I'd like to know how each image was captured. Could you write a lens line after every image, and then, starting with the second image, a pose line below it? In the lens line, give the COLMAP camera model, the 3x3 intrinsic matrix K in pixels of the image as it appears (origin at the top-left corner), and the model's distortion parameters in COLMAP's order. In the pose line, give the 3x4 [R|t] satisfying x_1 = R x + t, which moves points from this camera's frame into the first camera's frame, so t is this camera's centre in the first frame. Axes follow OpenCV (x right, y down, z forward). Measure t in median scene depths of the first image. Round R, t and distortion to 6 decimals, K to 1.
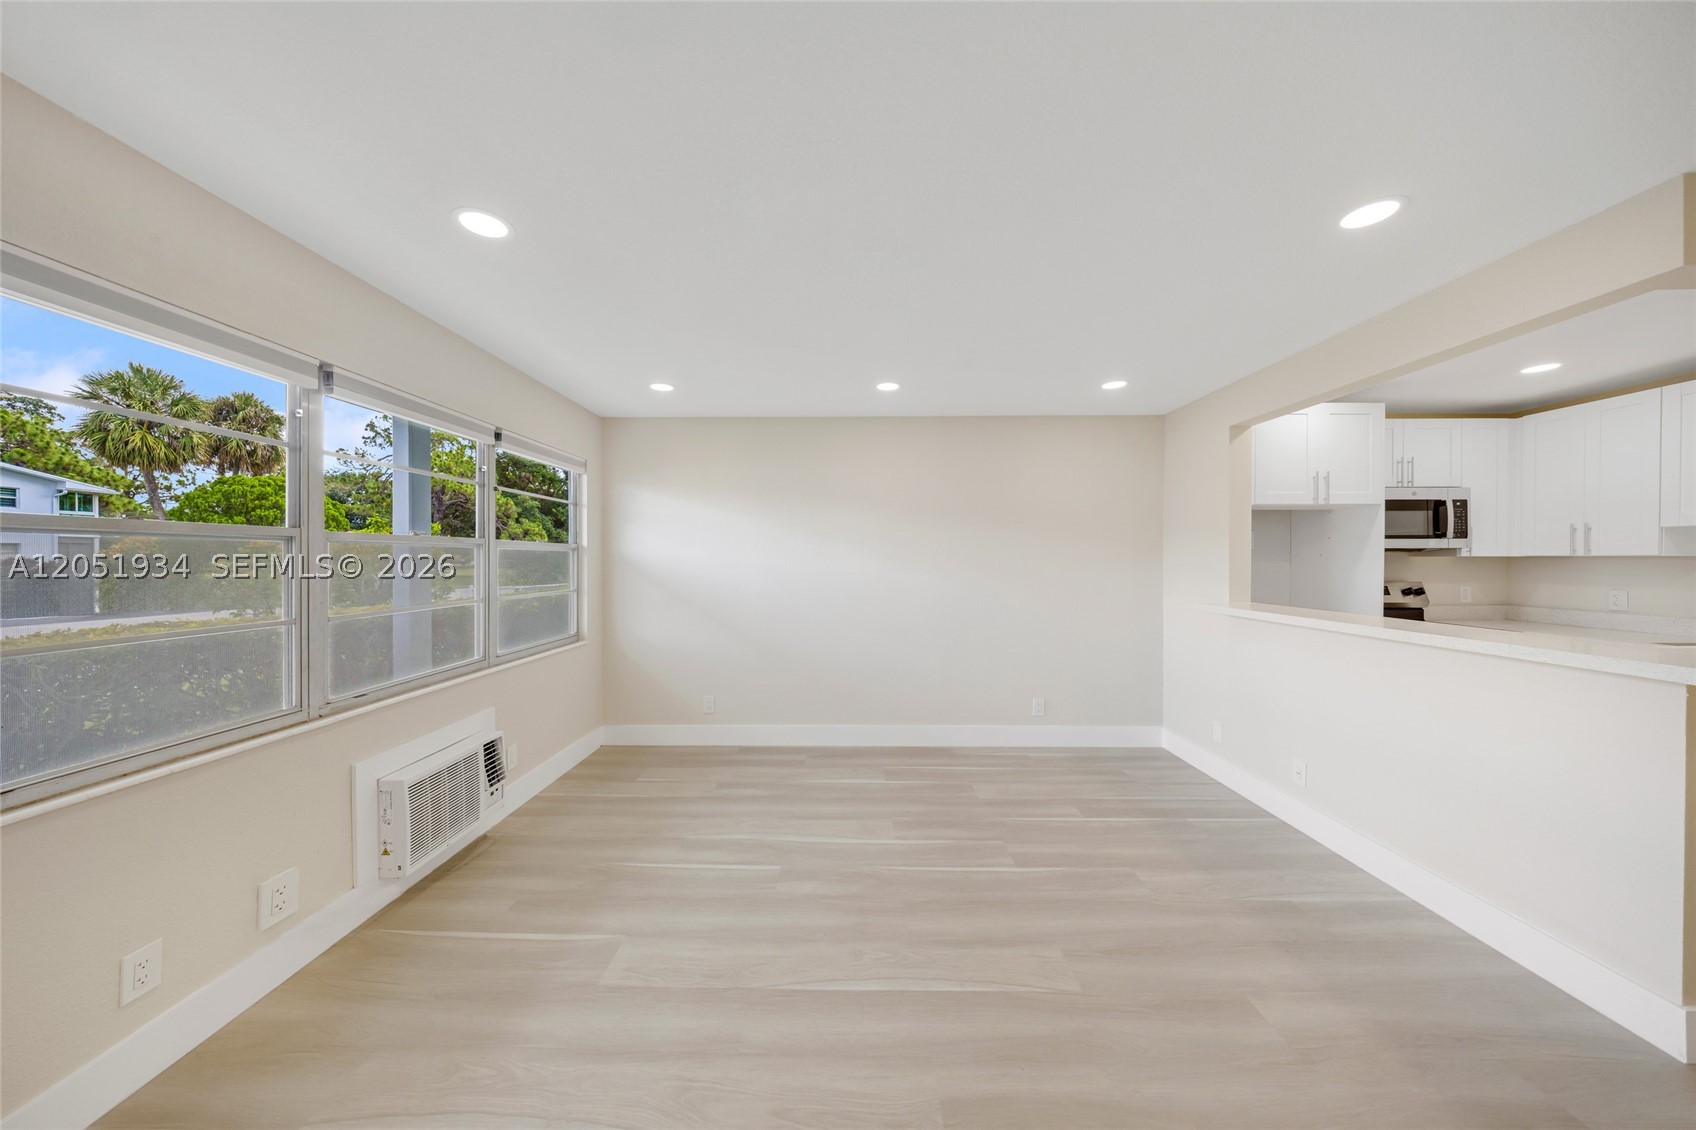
lens RADIAL K [[536.9, 0, 832.5], [0, 536.9, 566.6], [0, 0, 1]] dist [-0.013816, 0.000662]
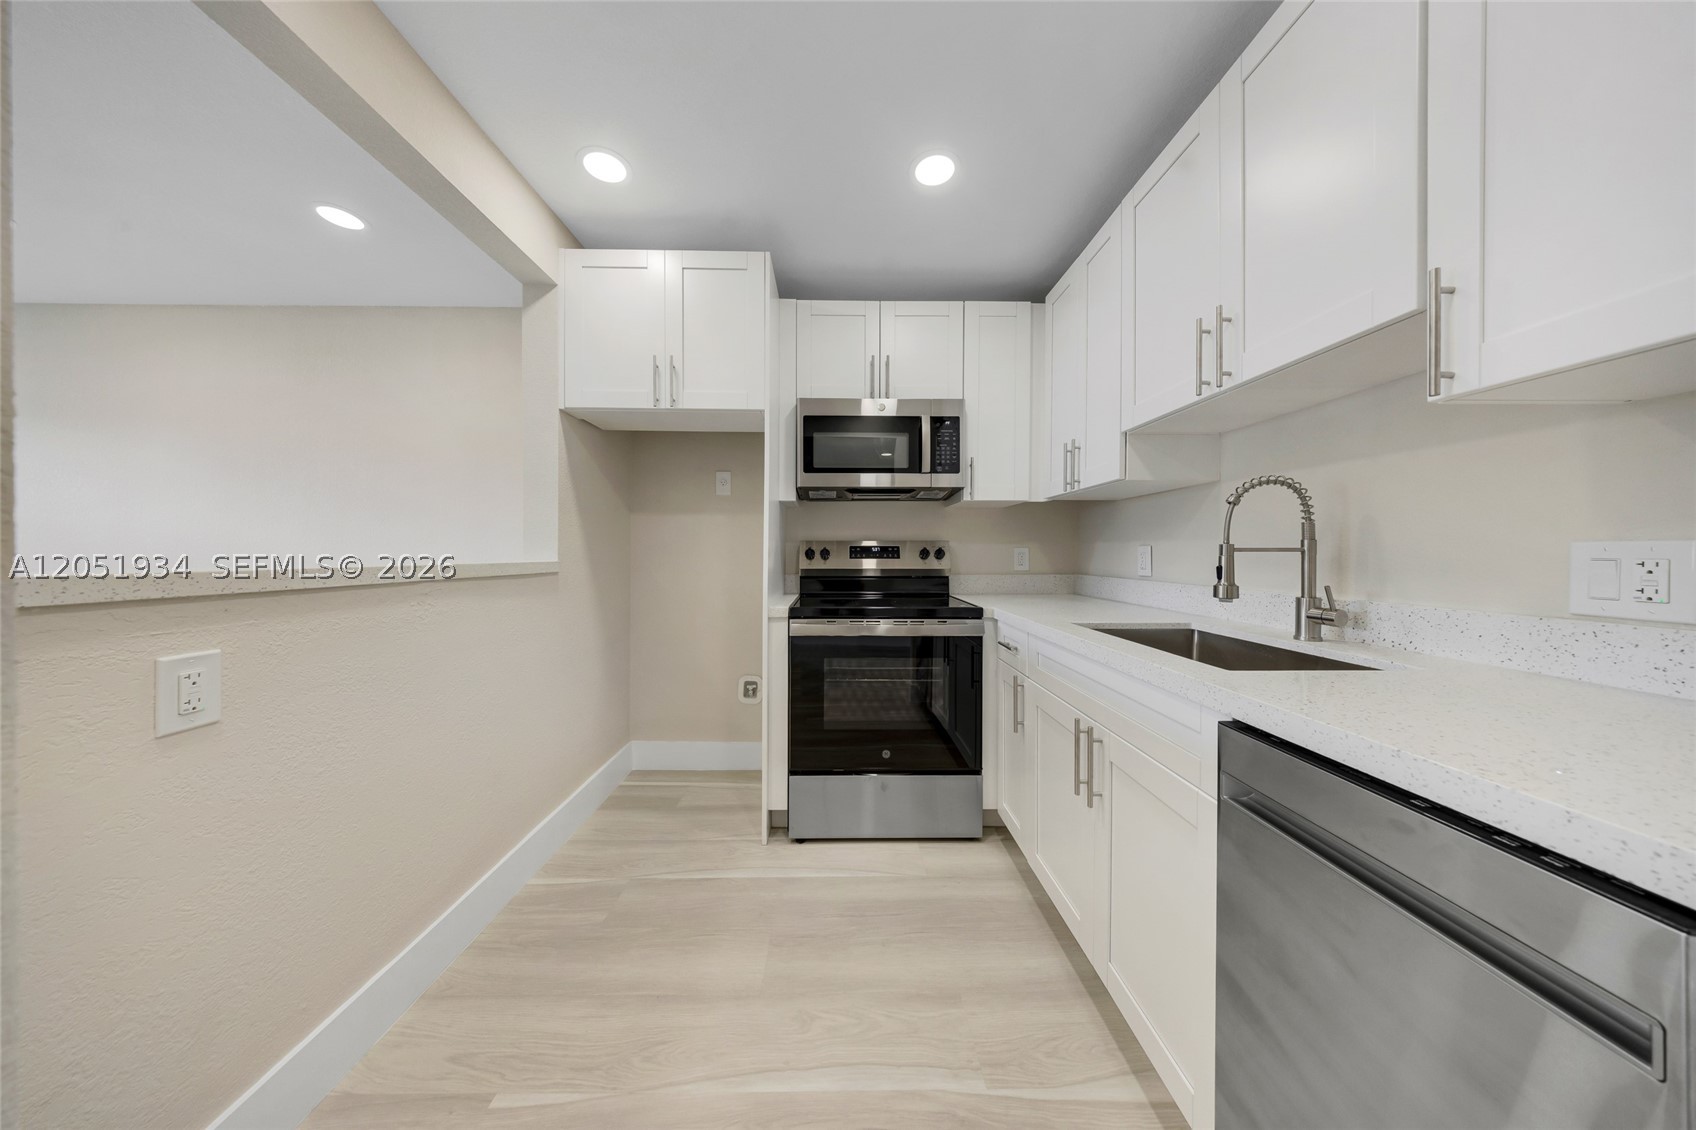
lens RADIAL K [[501.3, 0, 839.0], [0, 501.3, 555.6], [0, 0, 1]] dist [0.001494, -0.001141]
pose [[0.998916, 0.001965, 0.046518, 1.163934], [-0.001511, 0.999951, -0.009807, 0.069232], [-0.046535, 0.009727, 0.998869, 0.410828]]
